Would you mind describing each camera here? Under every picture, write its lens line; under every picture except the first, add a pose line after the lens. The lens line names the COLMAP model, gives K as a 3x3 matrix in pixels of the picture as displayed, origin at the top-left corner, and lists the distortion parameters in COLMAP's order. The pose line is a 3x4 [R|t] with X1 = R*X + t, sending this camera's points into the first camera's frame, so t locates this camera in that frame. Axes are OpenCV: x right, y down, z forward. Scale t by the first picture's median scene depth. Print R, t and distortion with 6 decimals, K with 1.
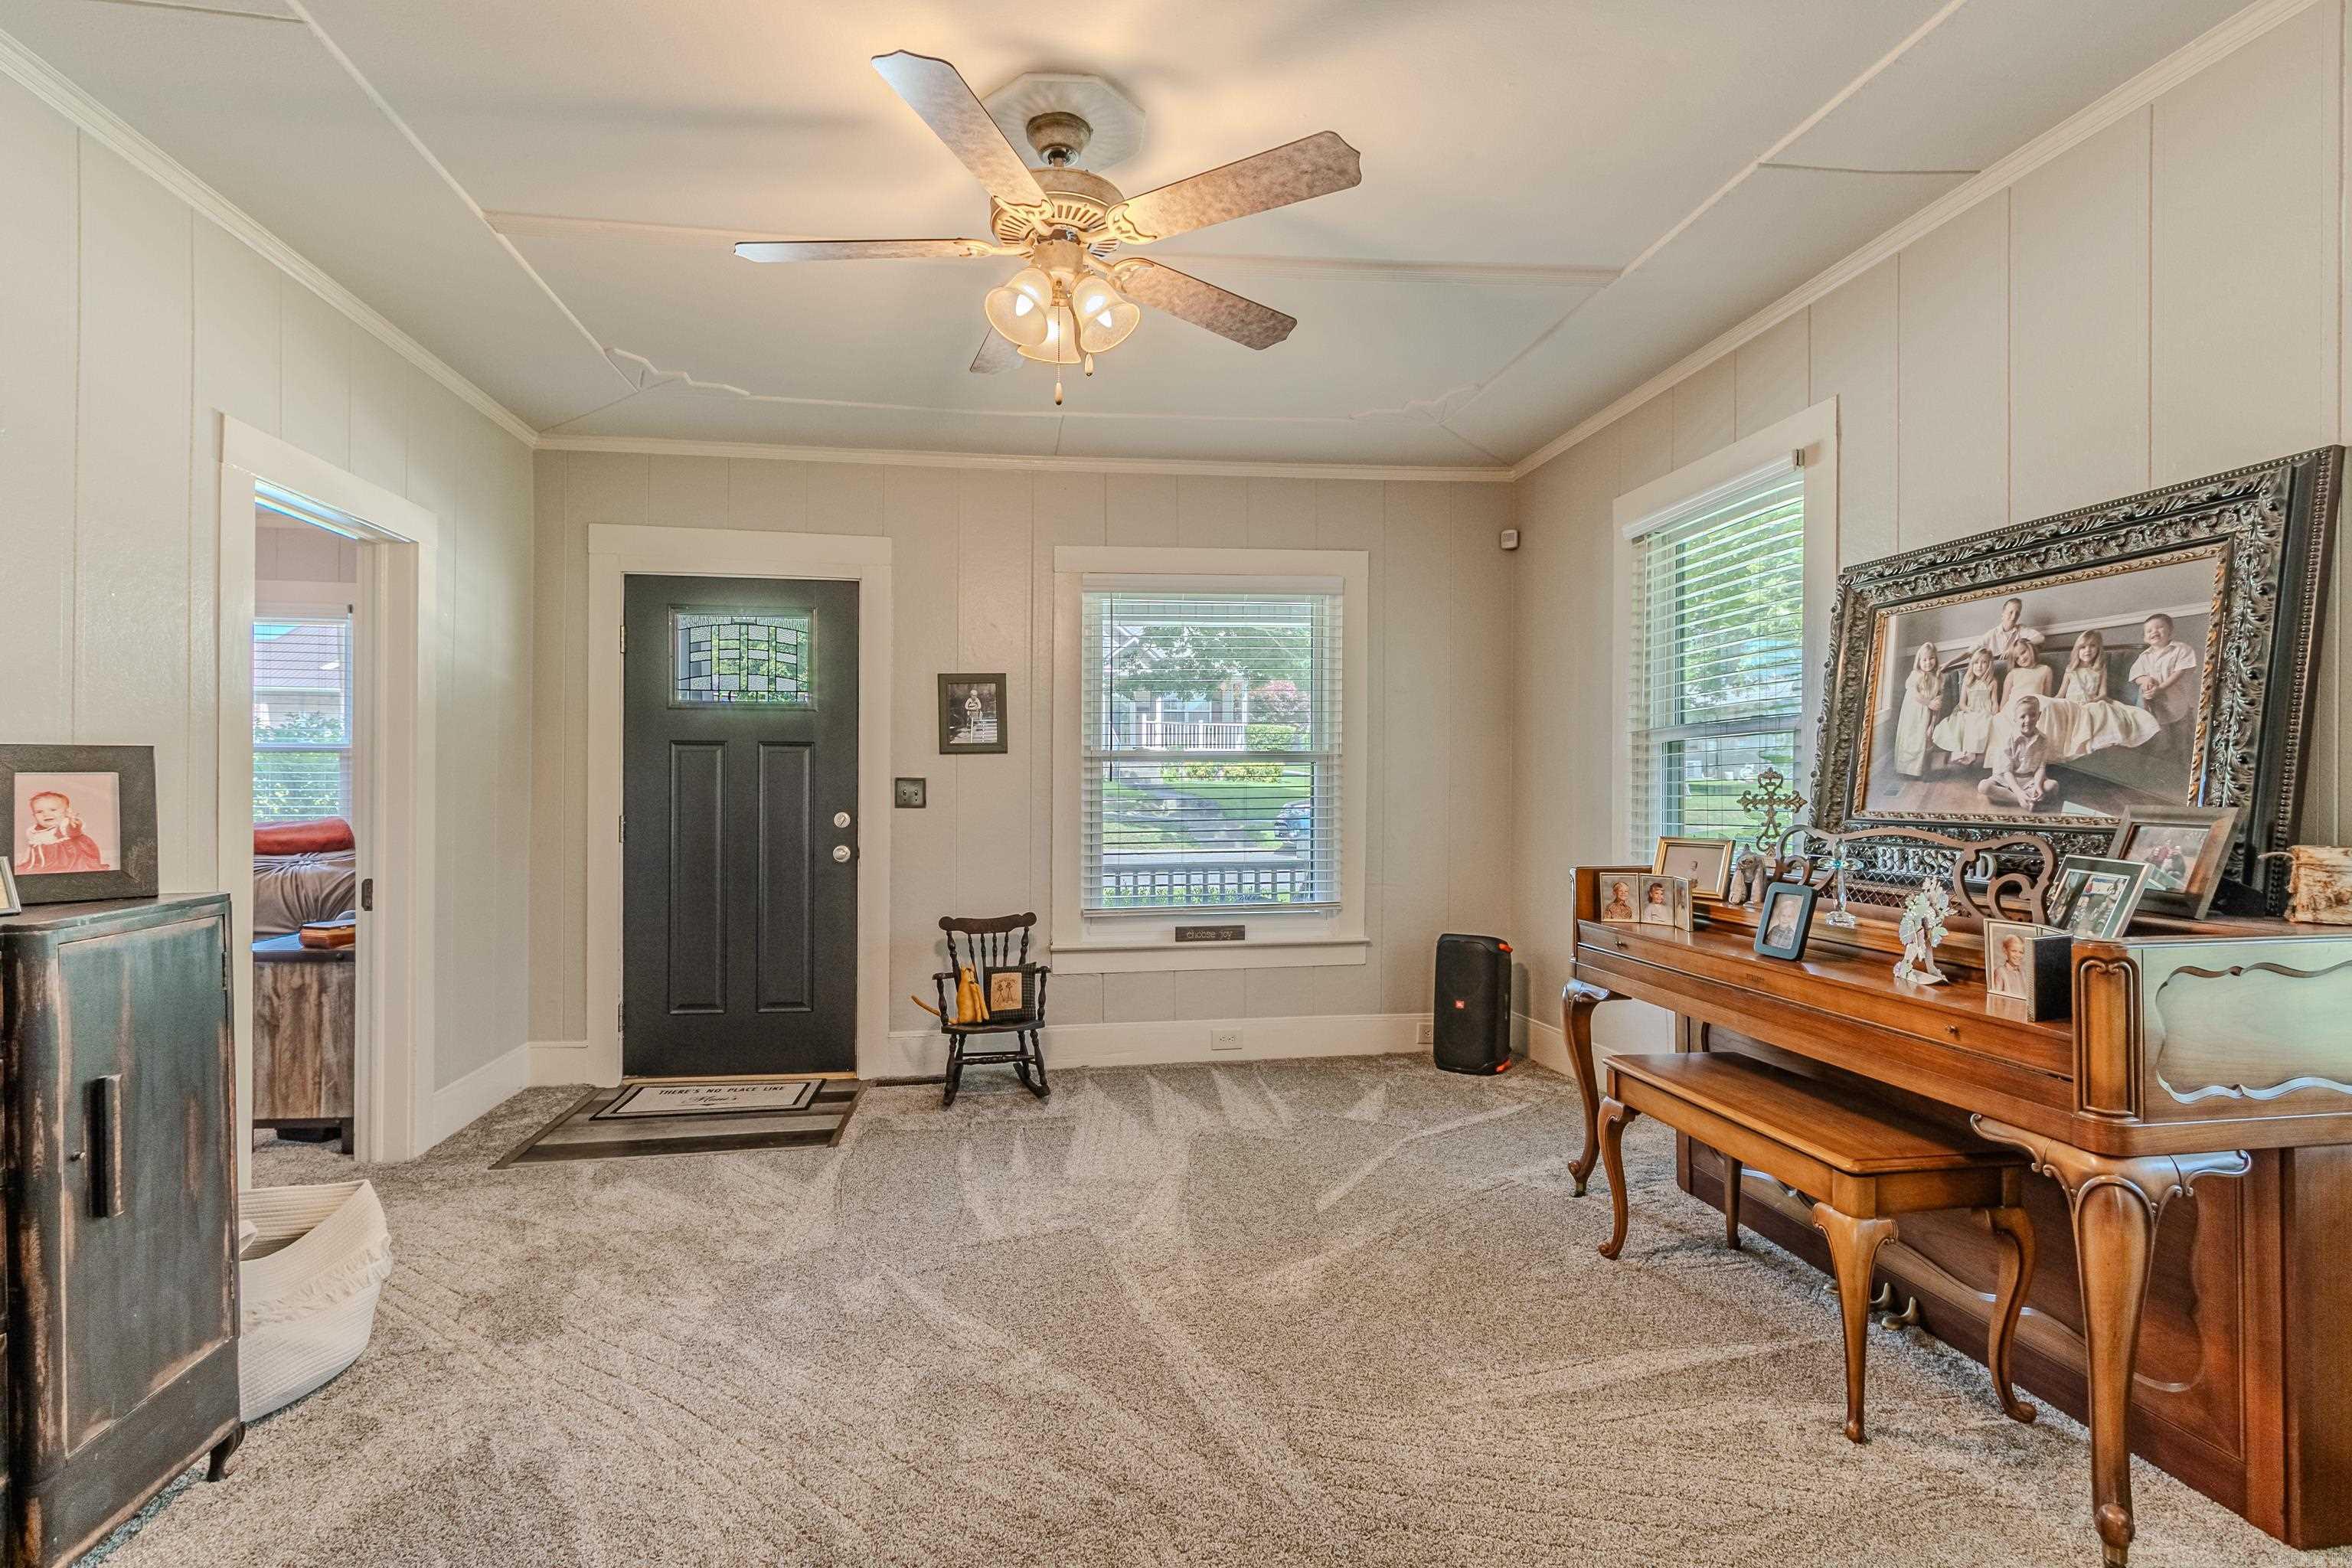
lens RADIAL K [[1077.4, 0, 1142.7], [0, 1077.4, 787.8], [0, 0, 1]] dist [-0.000628, -0.001192]
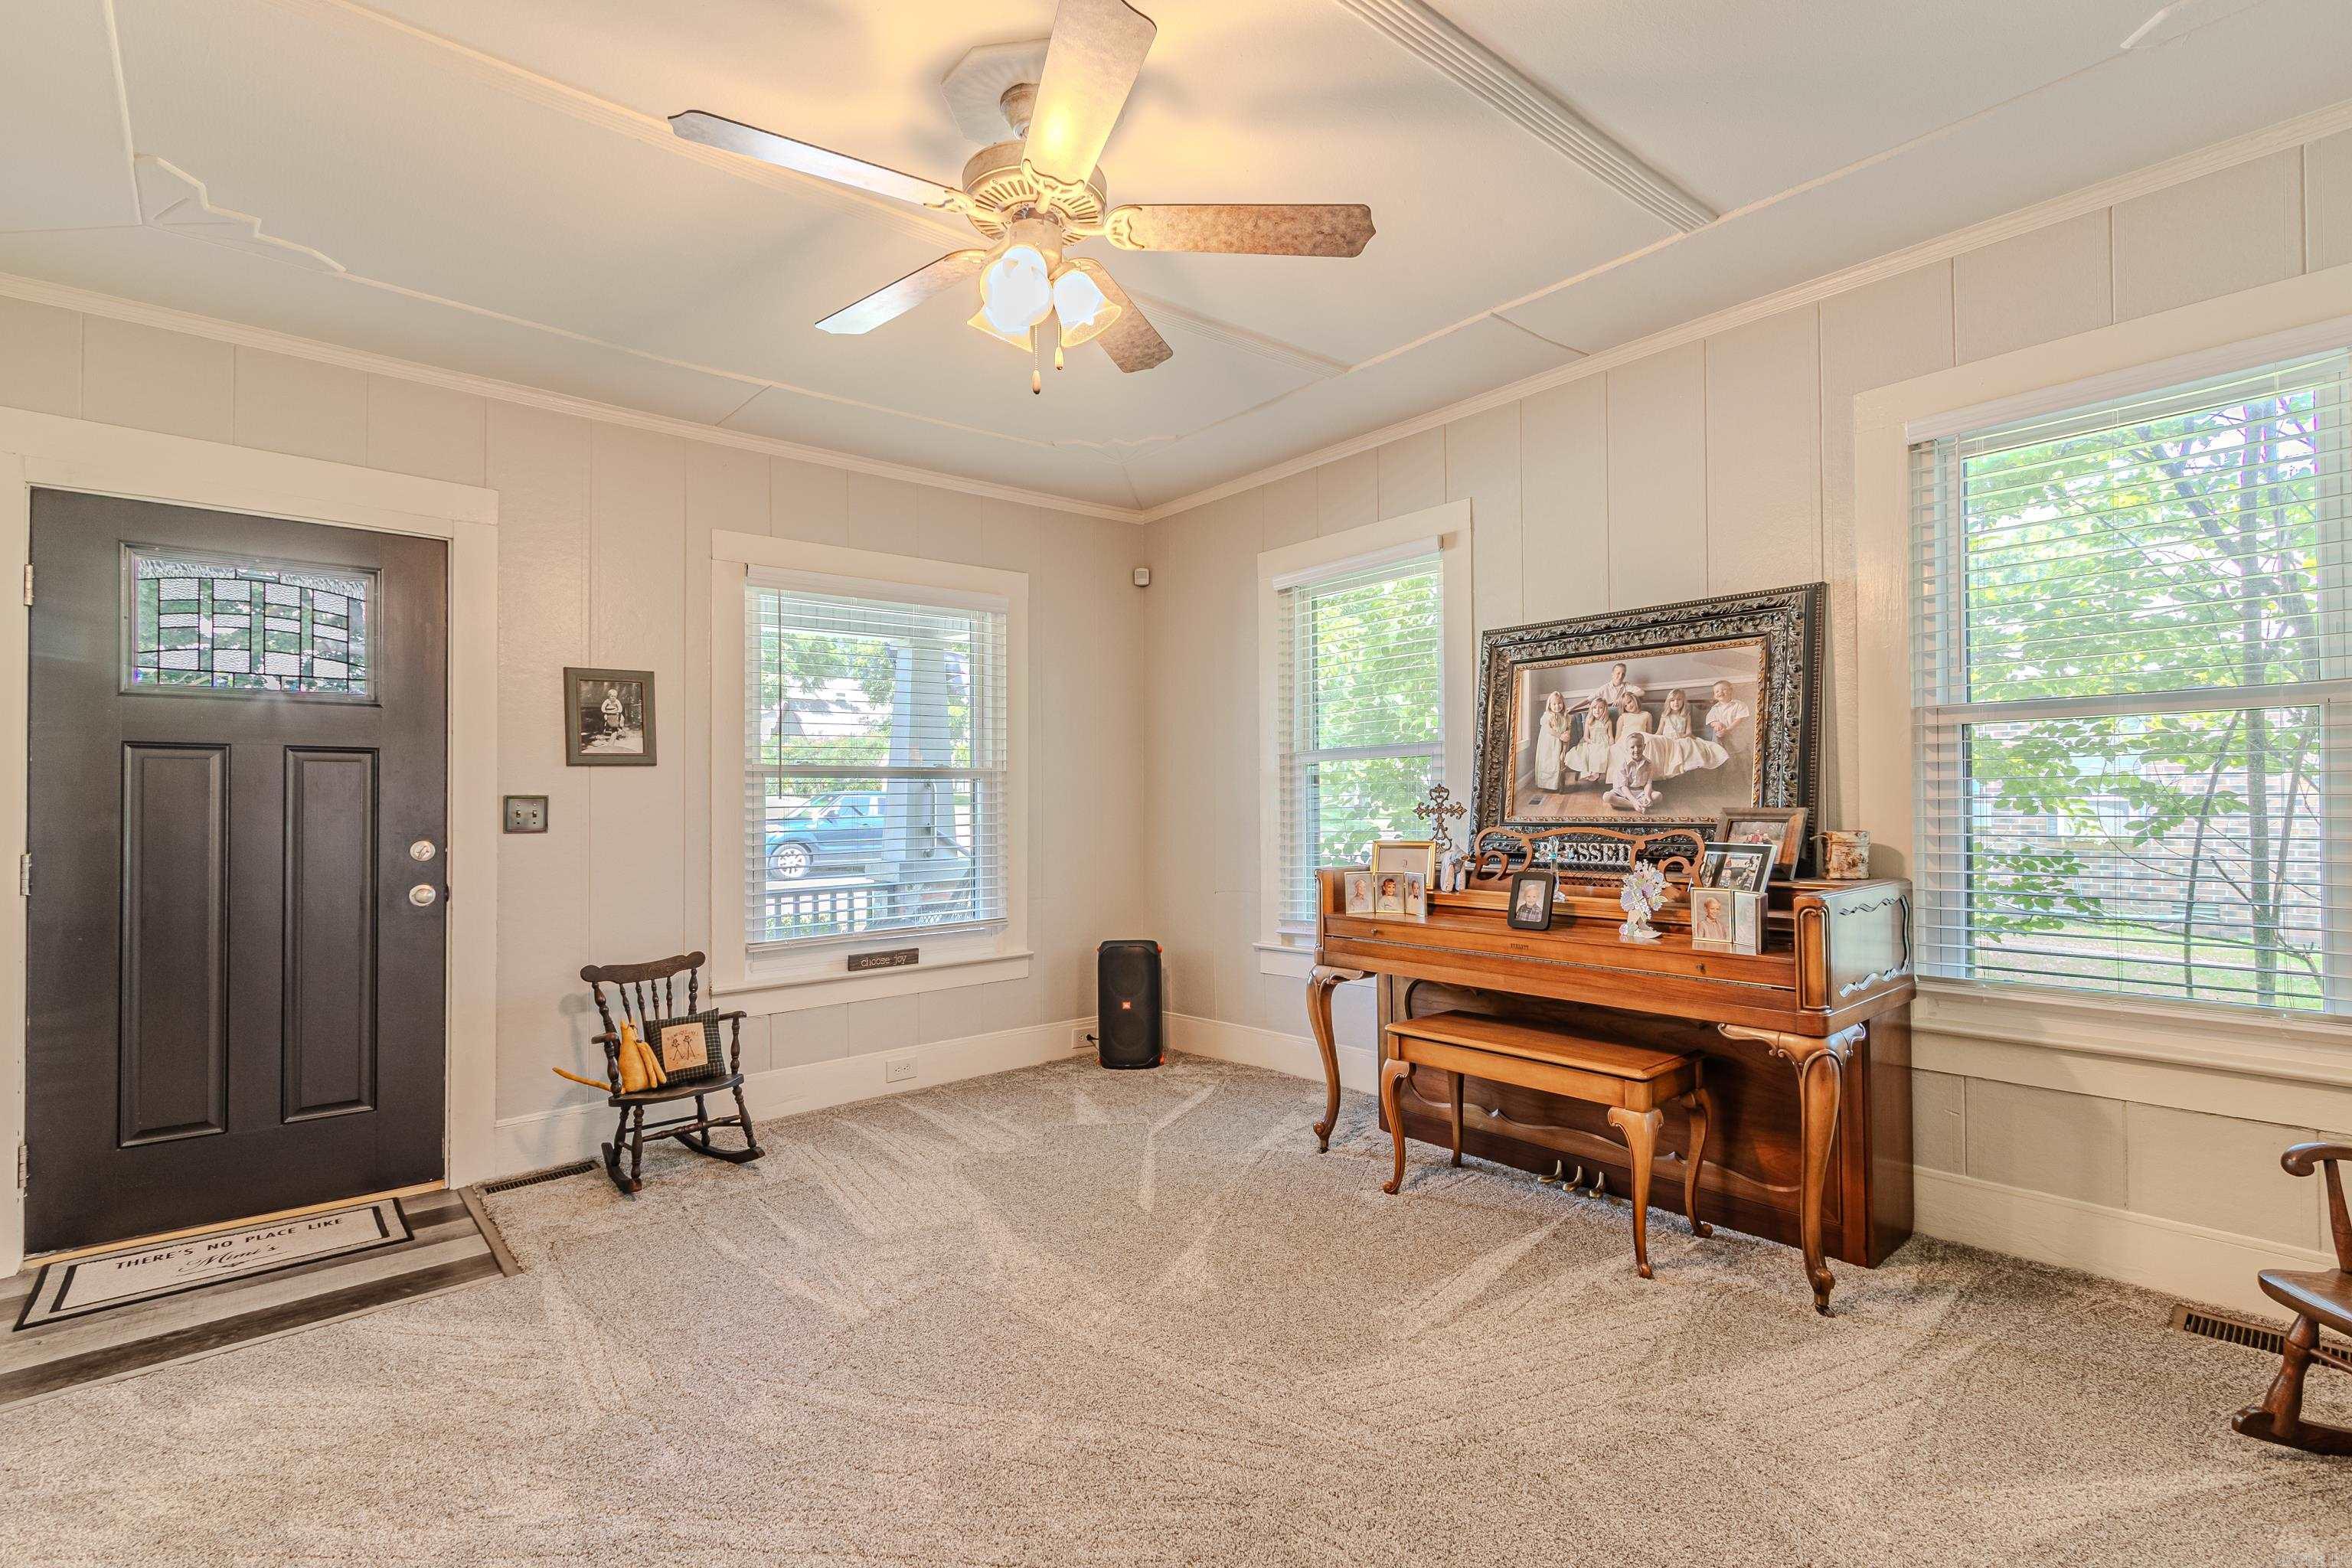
lens RADIAL K [[1069.5, 0, 1163.4], [0, 1069.5, 795.6], [0, 0, 1]] dist [0.003414, -0.000465]
pose [[0.841222, -0.002544, 0.540684, -0.323690], [0.009384, 0.999907, -0.009896, 0.003994], [-0.540608, 0.013399, 0.841168, 0.104410]]
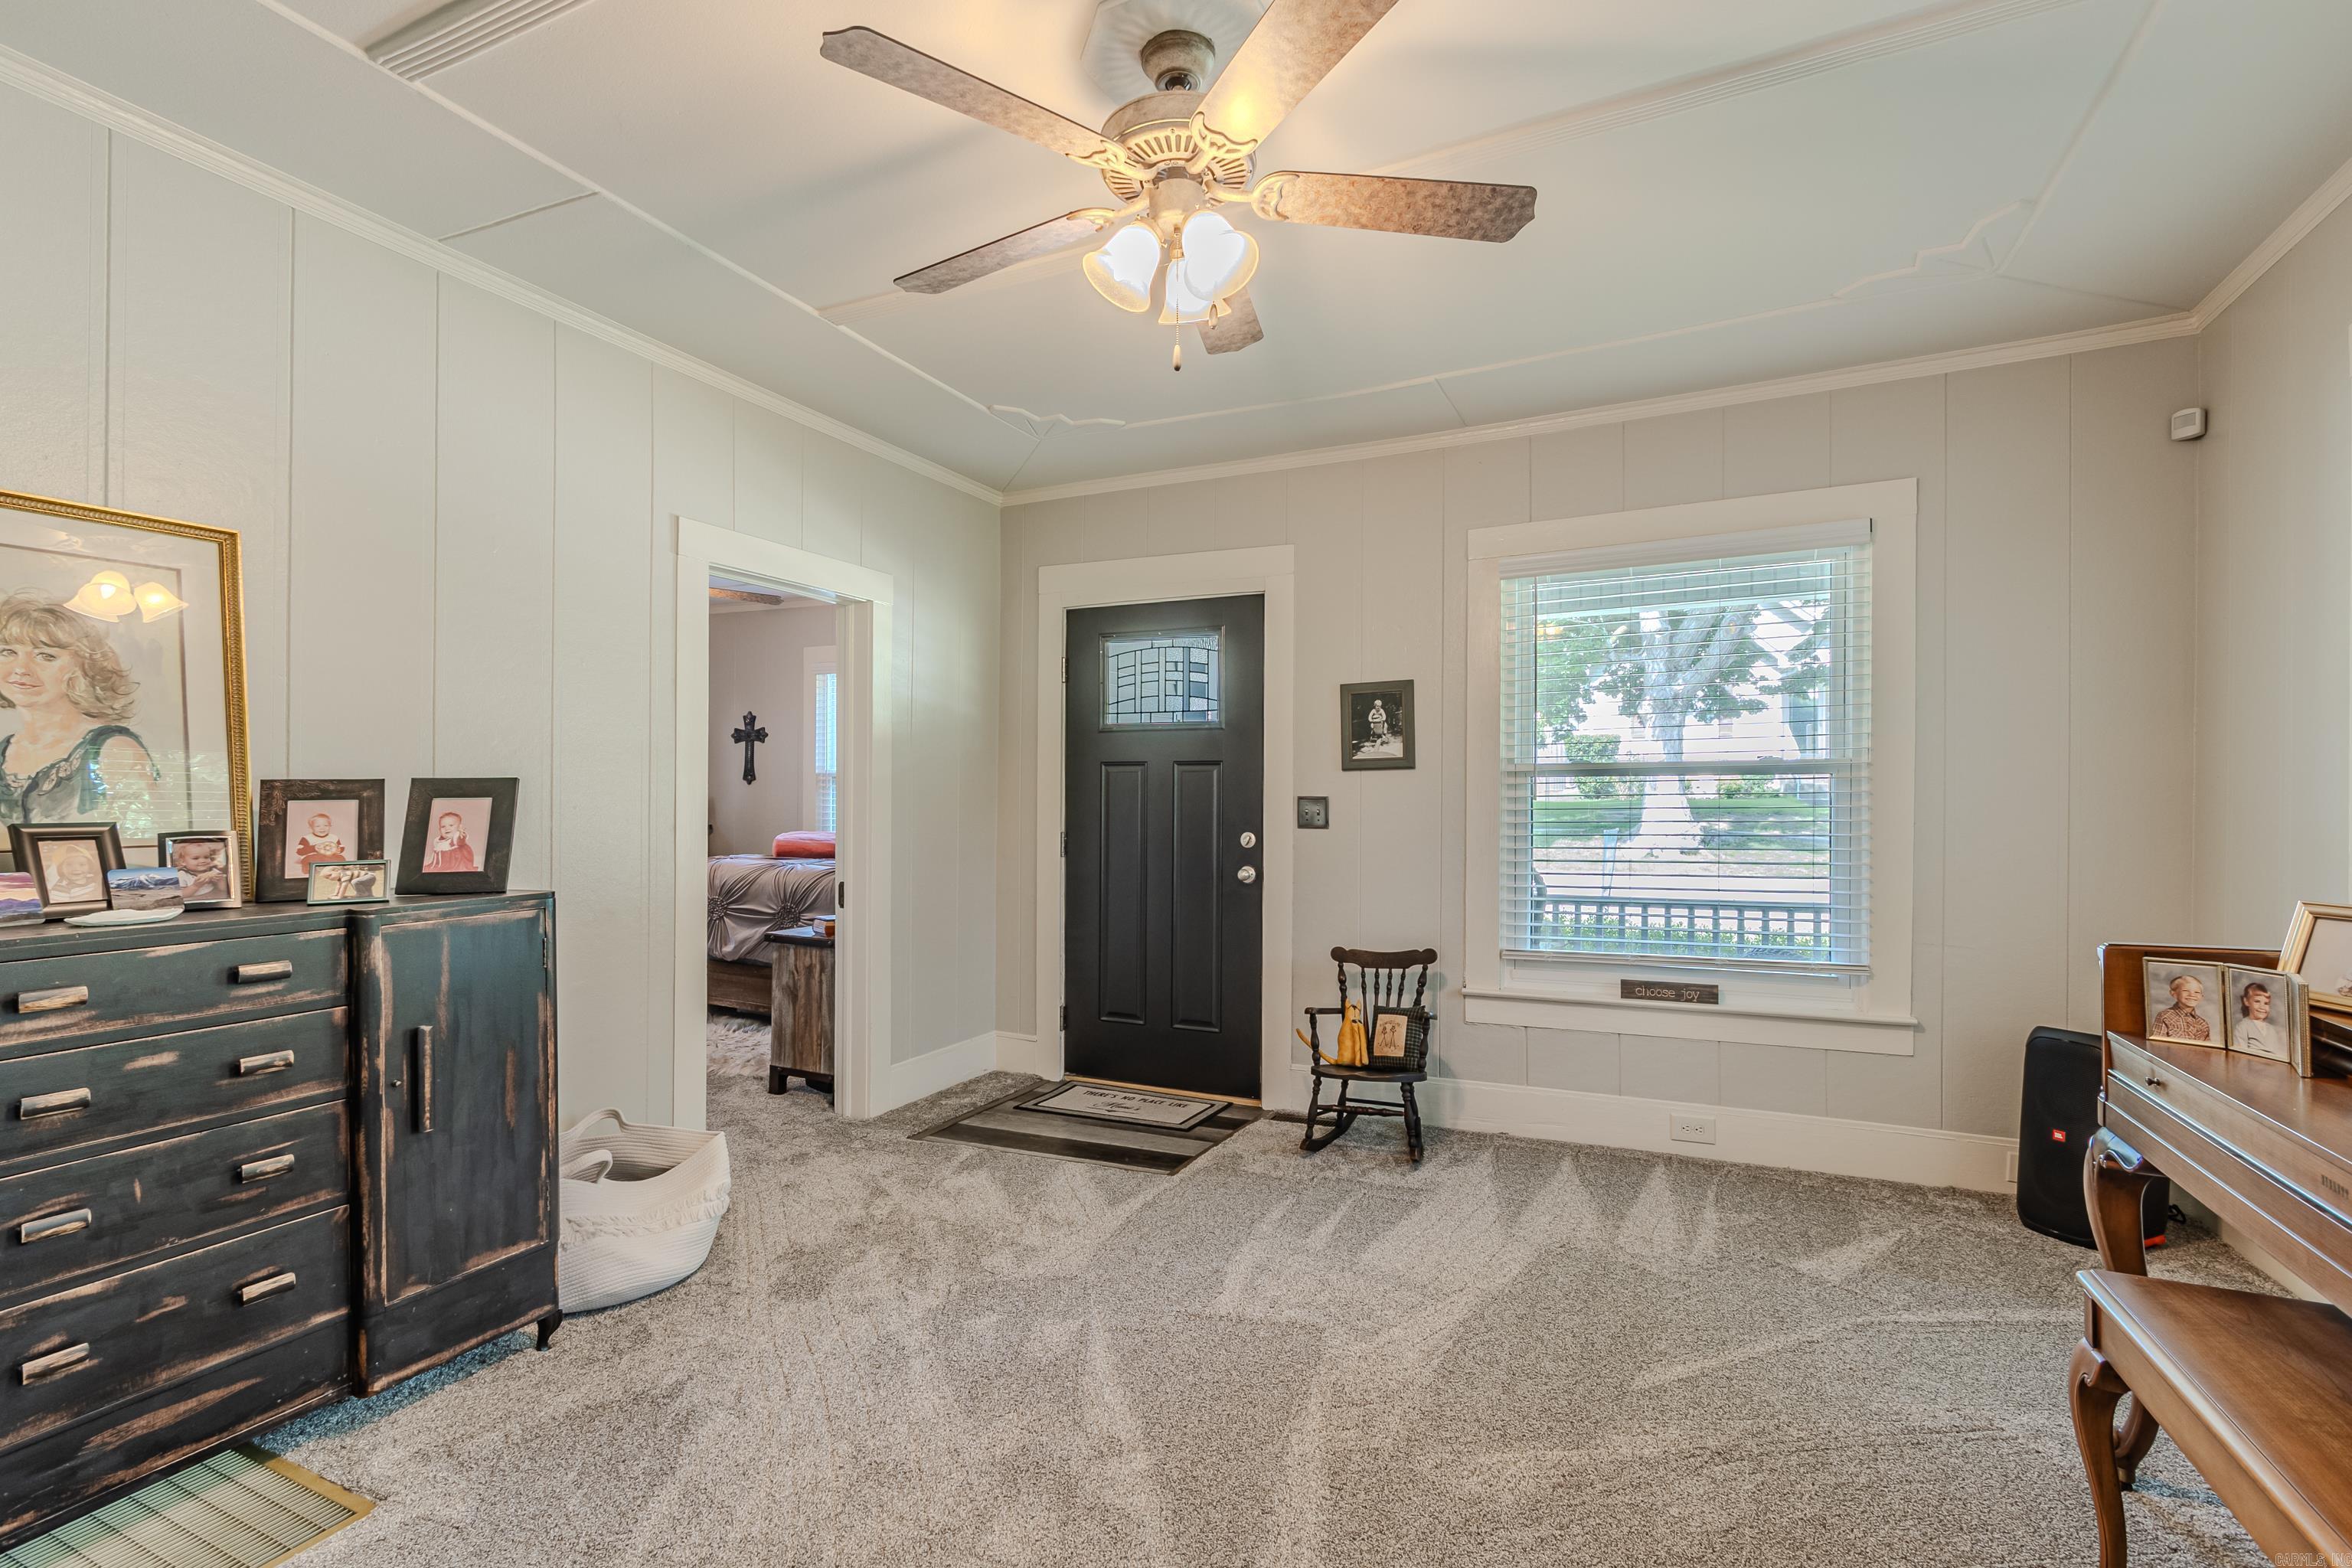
lens RADIAL K [[1088.7, 0, 1168.3], [0, 1088.7, 797.8], [0, 0, 1]] dist [0.002006, -0.000305]
pose [[0.838458, -0.001486, -0.544965, 0.259249], [-0.001223, 0.999989, -0.004609, -0.004865], [0.544965, 0.004530, 0.838446, 0.173033]]
